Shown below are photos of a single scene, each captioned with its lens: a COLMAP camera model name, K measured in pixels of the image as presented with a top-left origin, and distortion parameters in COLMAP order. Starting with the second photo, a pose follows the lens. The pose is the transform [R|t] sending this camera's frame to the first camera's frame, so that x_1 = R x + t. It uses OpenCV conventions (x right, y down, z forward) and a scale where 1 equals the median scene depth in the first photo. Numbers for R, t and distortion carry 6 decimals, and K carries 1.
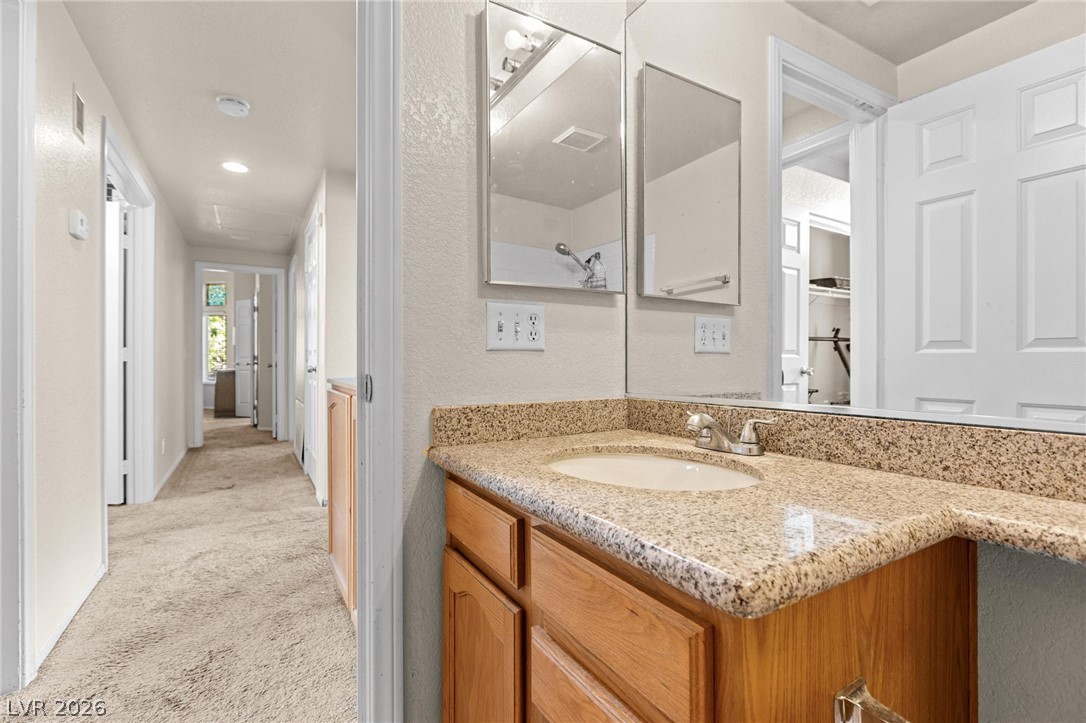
lens RADIAL K [[500.1, 0, 538.9], [0, 500.1, 359.0], [0, 0, 1]] dist [-0.003265, -0.001639]
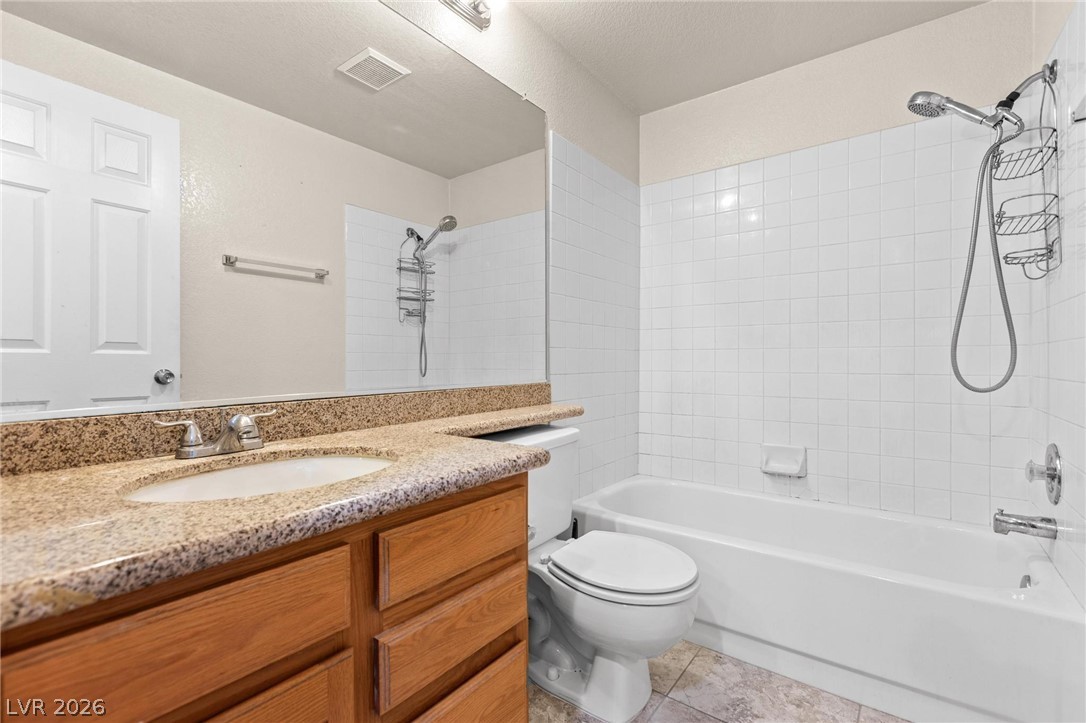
lens RADIAL K [[494.2, 0, 547.9], [0, 494.2, 364.1], [0, 0, 1]] dist [0.007398, -0.001171]
pose [[-0.399804, -0.003177, 0.916595, -0.857976], [-0.001199, 0.999995, 0.002943, 0.011124], [-0.916600, 0.000078, -0.399806, 0.930119]]
